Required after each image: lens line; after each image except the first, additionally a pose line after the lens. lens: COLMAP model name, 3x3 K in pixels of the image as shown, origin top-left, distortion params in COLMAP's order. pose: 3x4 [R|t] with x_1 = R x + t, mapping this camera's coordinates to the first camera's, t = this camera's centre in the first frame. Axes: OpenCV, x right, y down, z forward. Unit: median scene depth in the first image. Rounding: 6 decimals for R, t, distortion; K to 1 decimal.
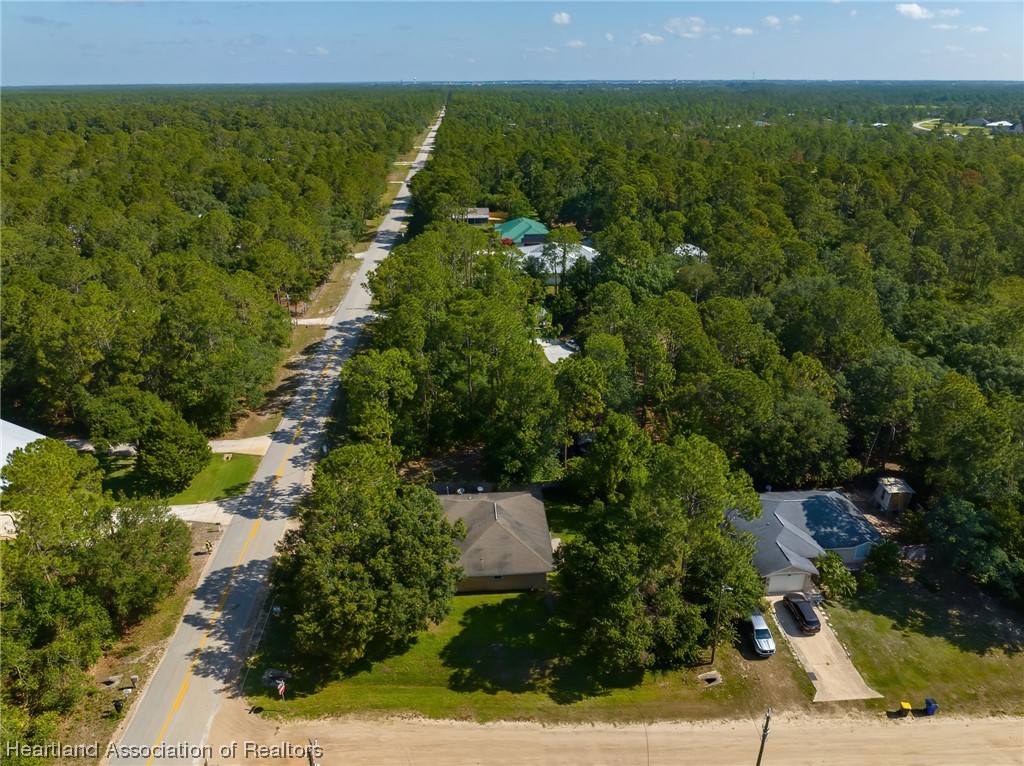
lens RADIAL K [[721.0, 0, 512.0], [0, 721.0, 383.0], [0, 0, 1]] dist [-0.040119, 0.026539]
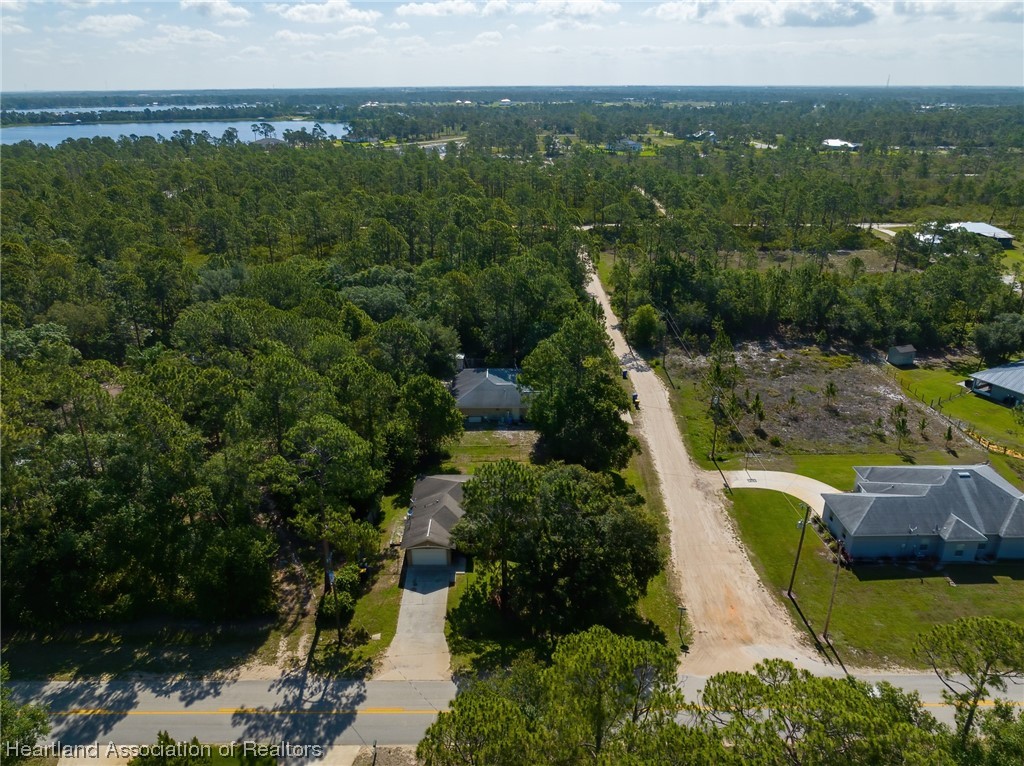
lens RADIAL K [[718.5, 0, 510.2], [0, 718.5, 386.7], [0, 0, 1]] dist [-0.045172, 0.034283]
pose [[0.061279, -0.384649, 0.921026, -1.100333], [0.394716, 0.856880, 0.331598, -0.322010], [-0.916758, 0.343223, 0.204336, 0.784987]]
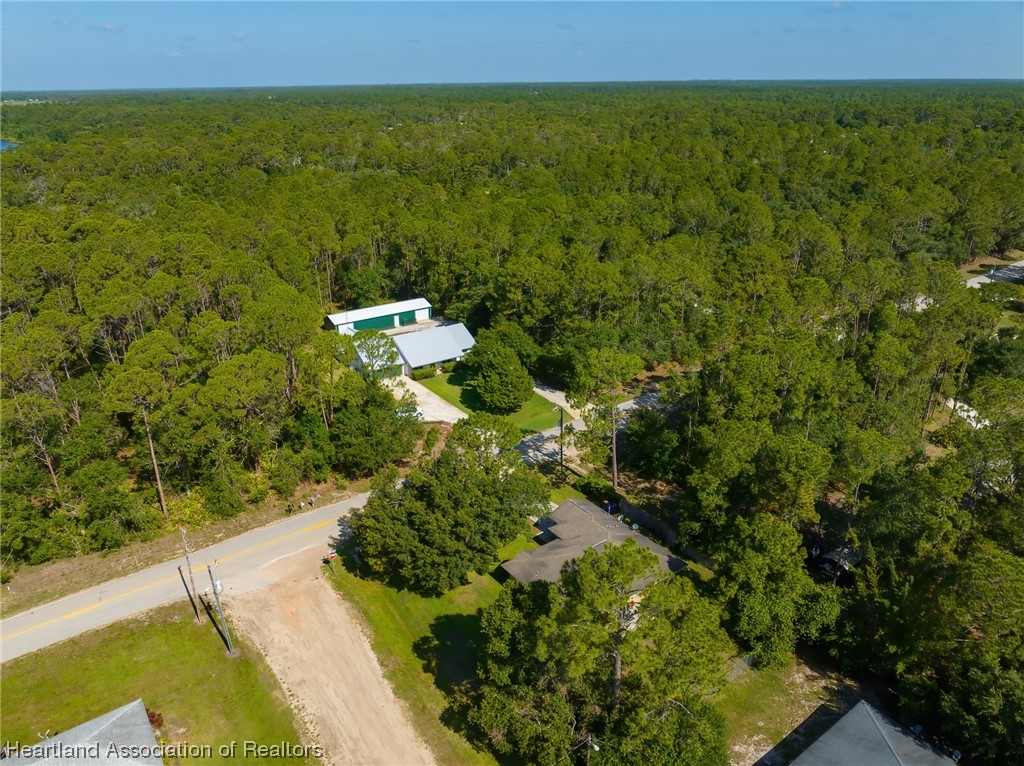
lens RADIAL K [[721.0, 0, 512.0], [0, 721.0, 383.0], [0, 0, 1]] dist [-0.040119, 0.026539]
pose [[0.537250, 0.329155, -0.776543, 0.654521], [-0.326645, 0.930054, 0.168235, -0.156169], [0.777602, 0.163270, 0.607188, 0.369496]]
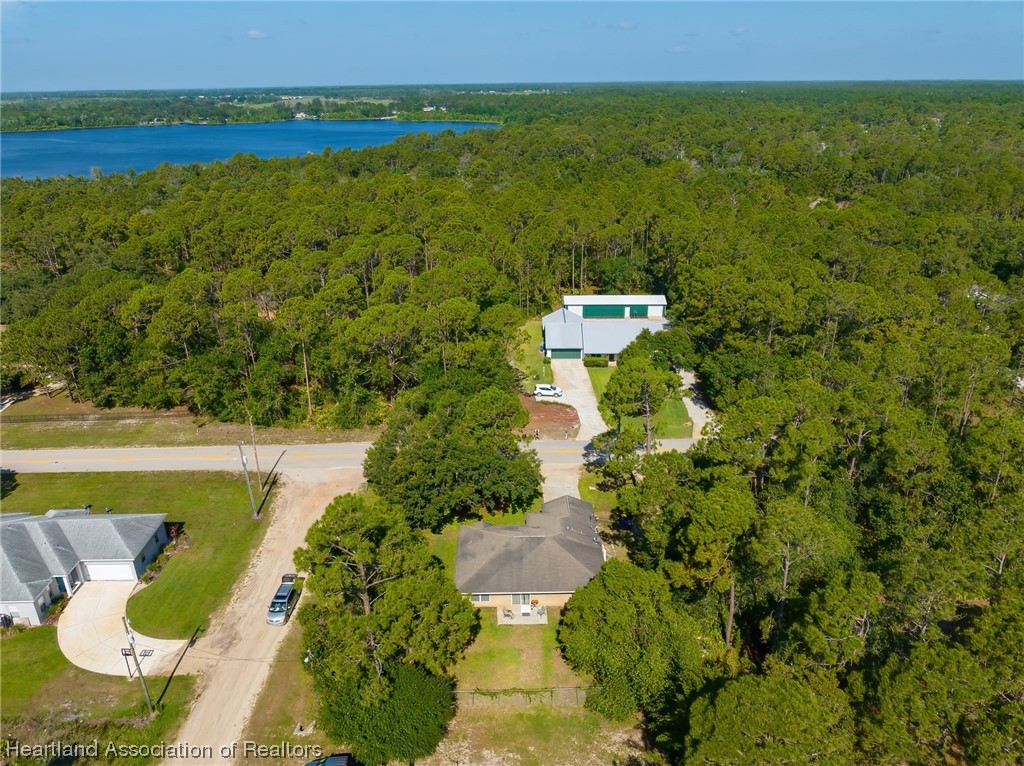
lens RADIAL K [[718.5, 0, 510.2], [0, 718.5, 386.7], [0, 0, 1]] dist [-0.045172, 0.034283]
pose [[-0.052423, 0.399955, -0.915034, 0.875547], [-0.380814, 0.839048, 0.388560, -0.394646], [0.923164, 0.368828, 0.108323, 0.923305]]
